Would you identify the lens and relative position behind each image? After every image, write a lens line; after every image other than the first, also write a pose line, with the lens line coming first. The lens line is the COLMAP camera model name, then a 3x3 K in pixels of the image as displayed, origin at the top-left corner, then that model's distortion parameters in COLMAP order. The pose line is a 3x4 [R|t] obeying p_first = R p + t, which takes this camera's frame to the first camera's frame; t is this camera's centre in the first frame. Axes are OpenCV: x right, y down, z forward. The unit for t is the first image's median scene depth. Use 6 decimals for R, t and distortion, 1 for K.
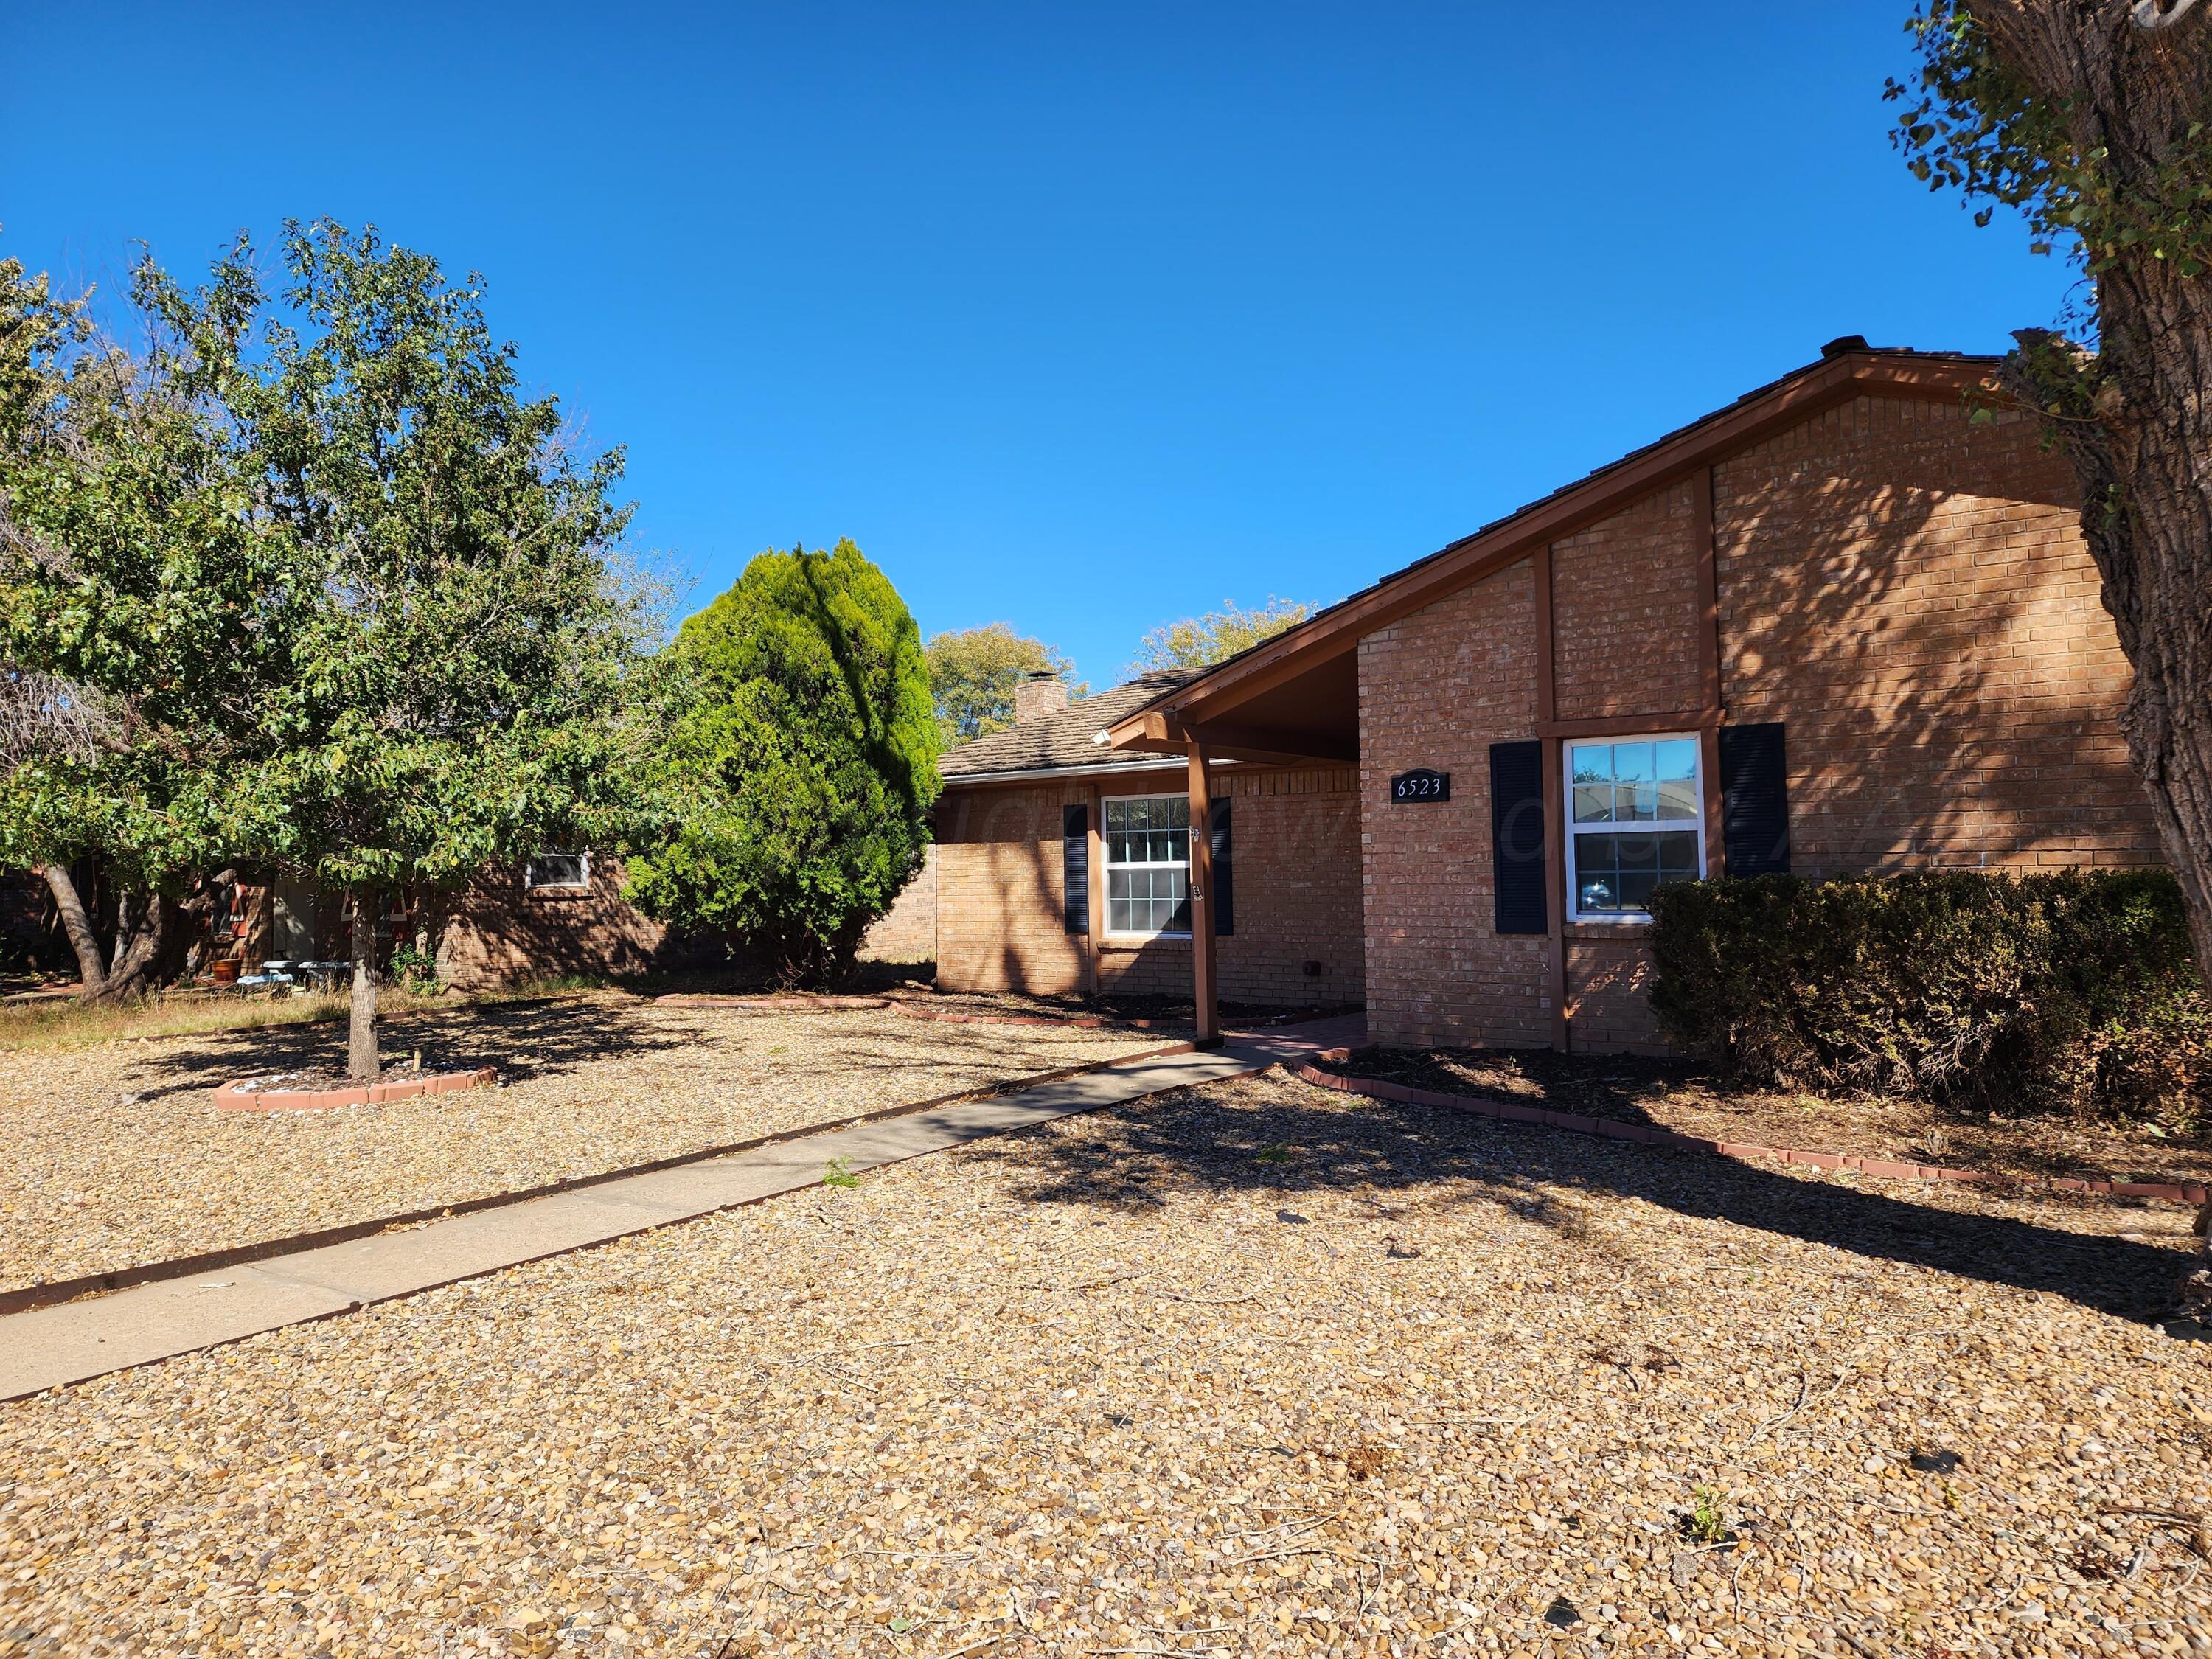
lens RADIAL K [[1390.9, 0, 1069.6], [0, 1390.9, 820.9], [0, 0, 1]] dist [0.099167, -0.130876]
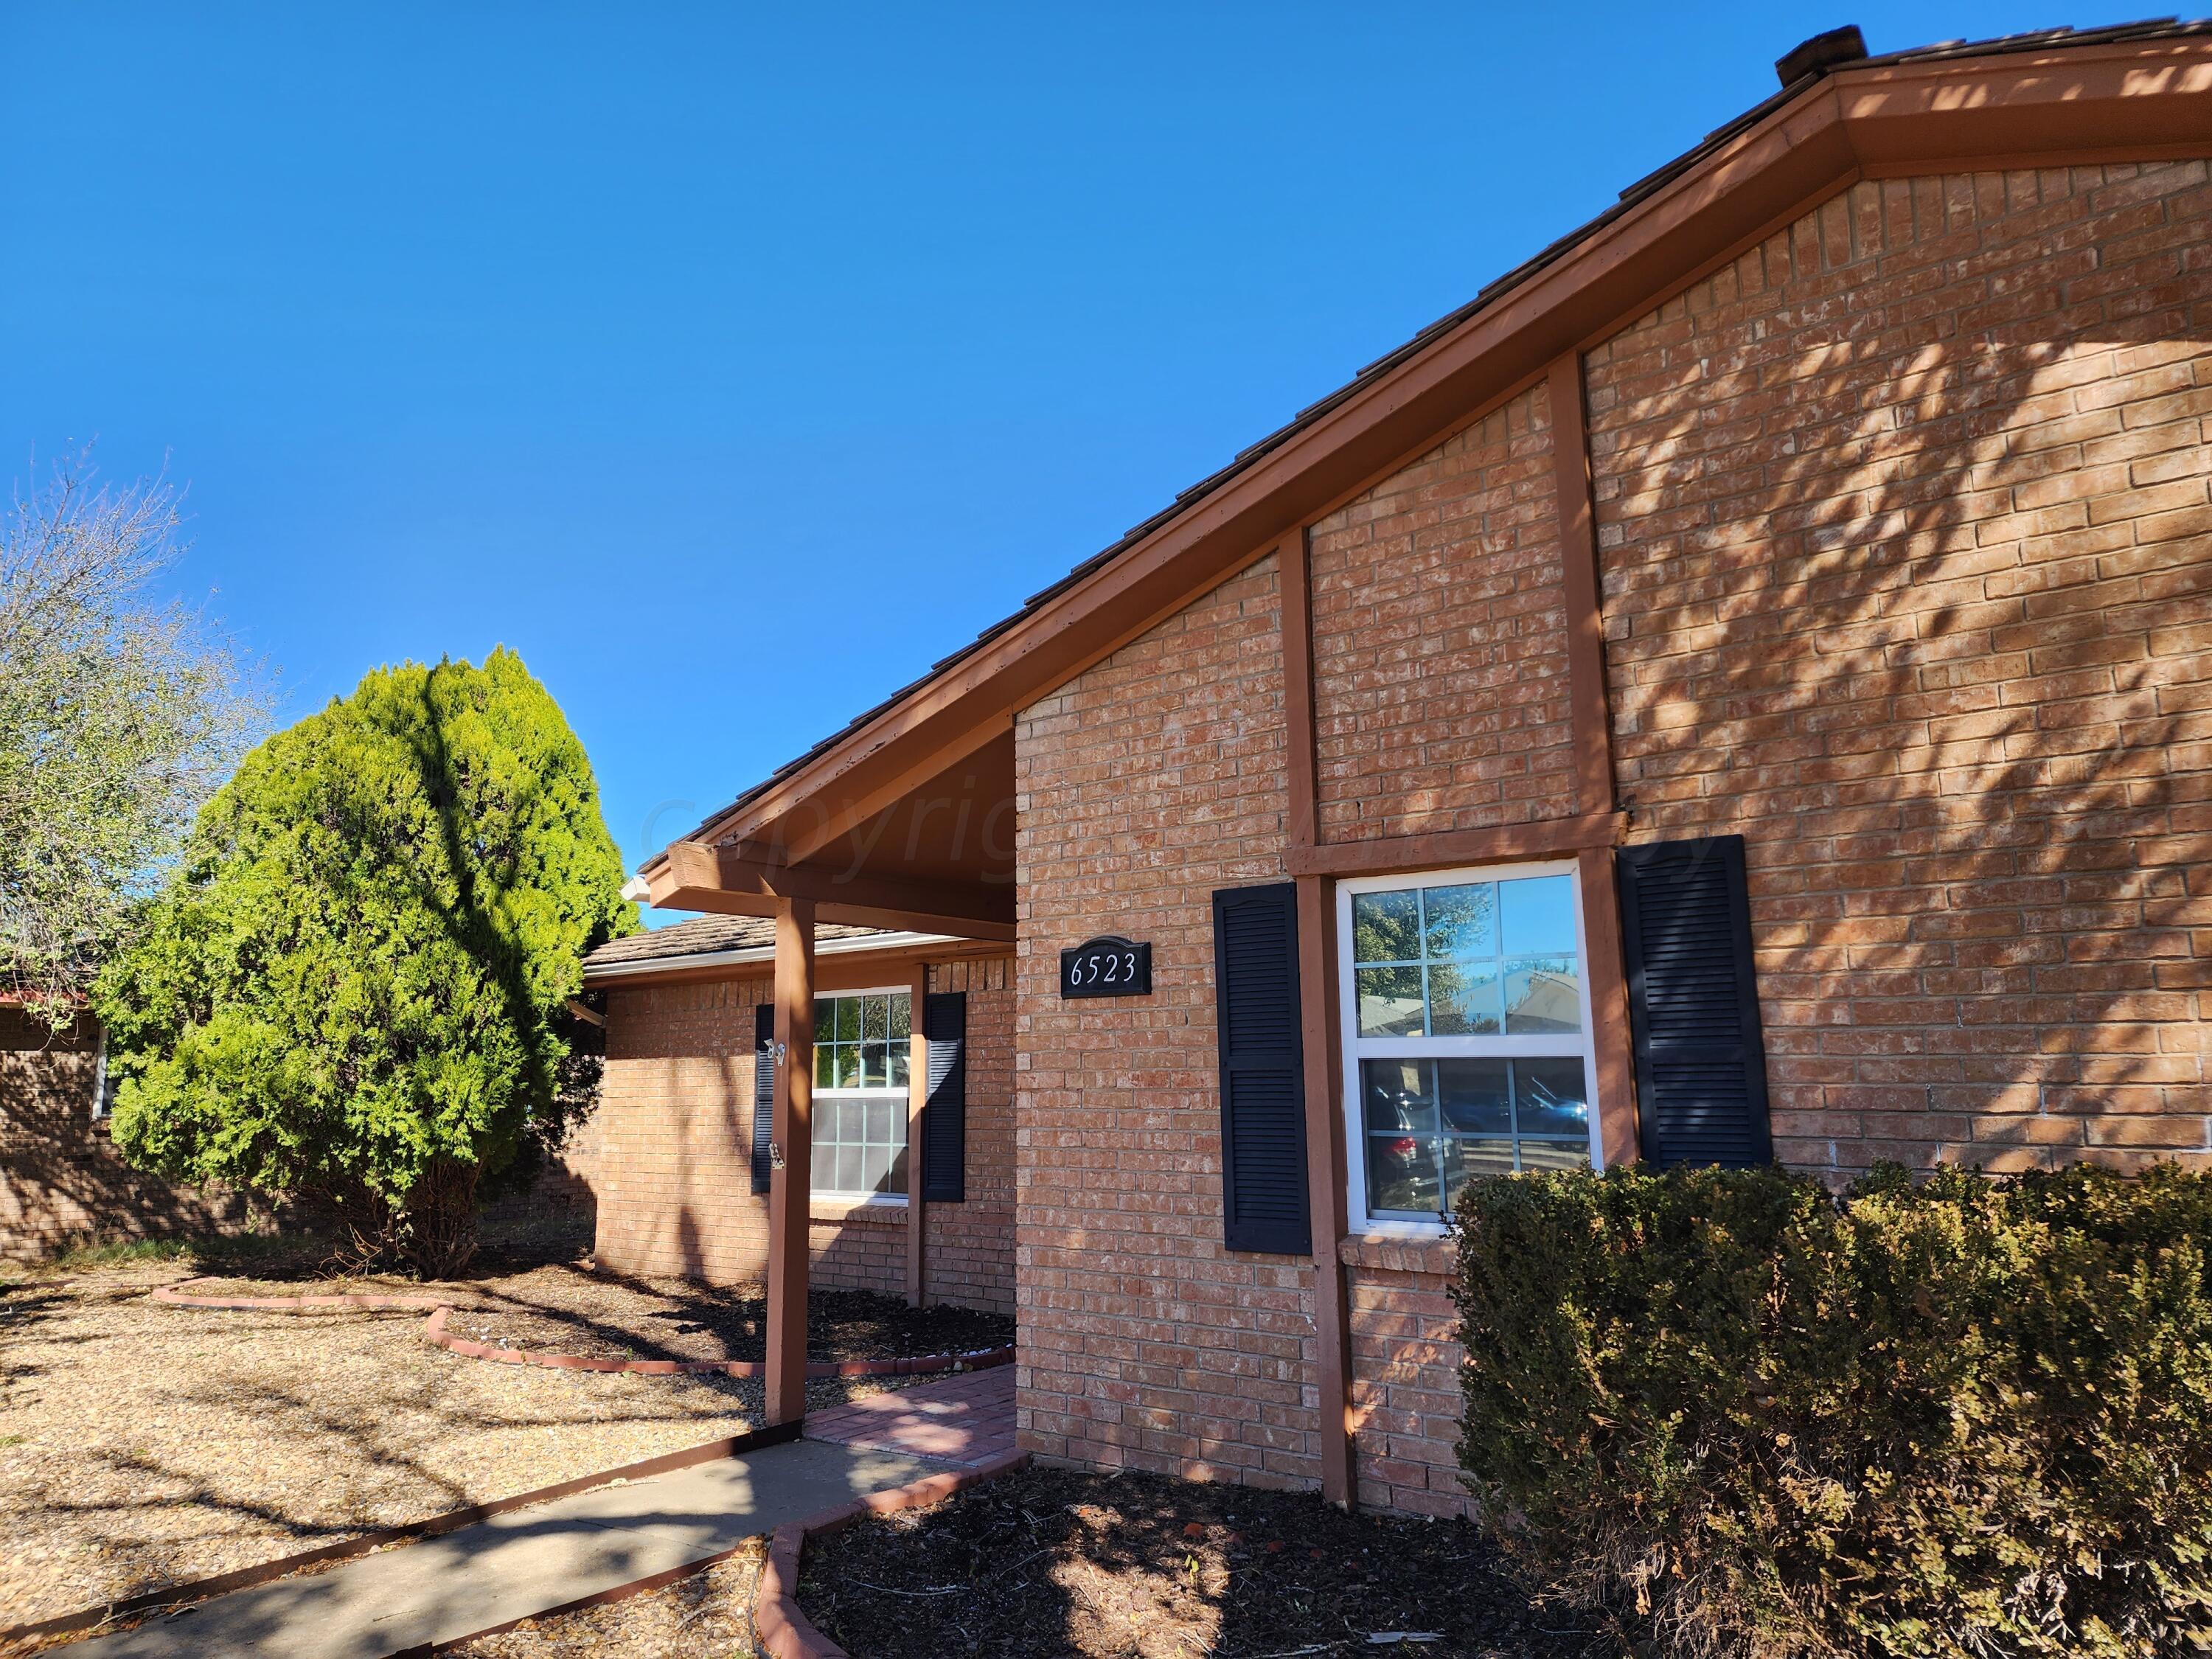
lens RADIAL K [[1422.1, 0, 1042.3], [0, 1422.1, 862.1], [0, 0, 1]] dist [0.119029, -0.124108]
pose [[0.999956, 0.005362, -0.007688, 0.241216], [-0.006215, 0.993269, -0.115668, -0.000821], [0.007016, 0.115711, 0.993258, 0.453592]]
